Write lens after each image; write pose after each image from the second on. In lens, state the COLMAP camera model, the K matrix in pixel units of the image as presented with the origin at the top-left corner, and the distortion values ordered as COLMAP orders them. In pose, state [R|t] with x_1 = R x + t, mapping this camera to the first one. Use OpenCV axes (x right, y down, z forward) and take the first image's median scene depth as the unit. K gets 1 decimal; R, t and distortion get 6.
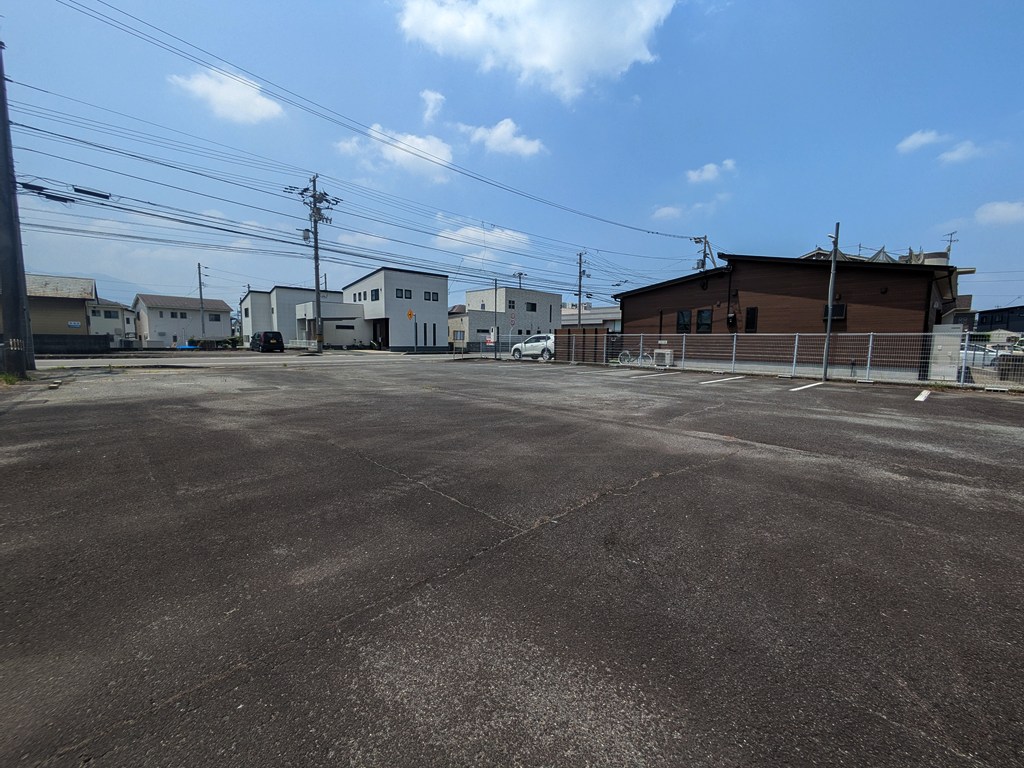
lens RADIAL K [[407.4, 0, 515.5], [0, 407.4, 384.3], [0, 0, 1]] dist [-0.002565, 0.000070]
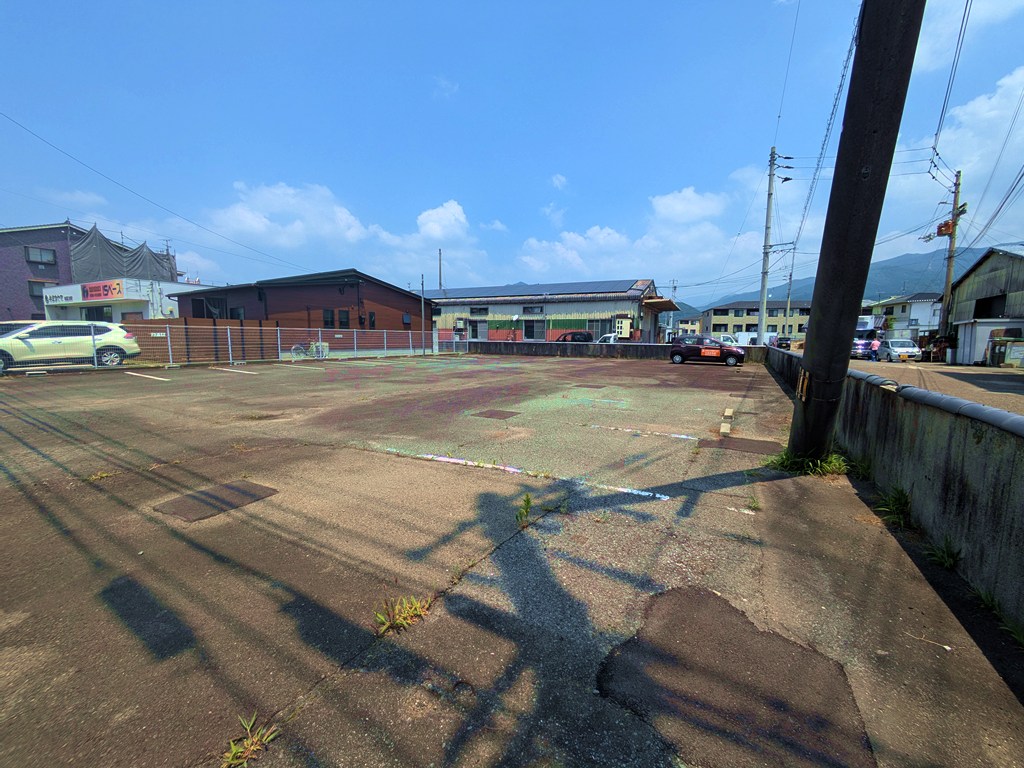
lens RADIAL K [[404.3, 0, 512.0], [0, 404.3, 384.0], [0, 0, 1]] dist [0.012805, -0.005243]
pose [[-0.223633, -0.126522, 0.966427, -0.528821], [0.088843, 0.984765, 0.149482, -0.058894], [-0.970616, 0.119289, -0.208985, 0.465645]]
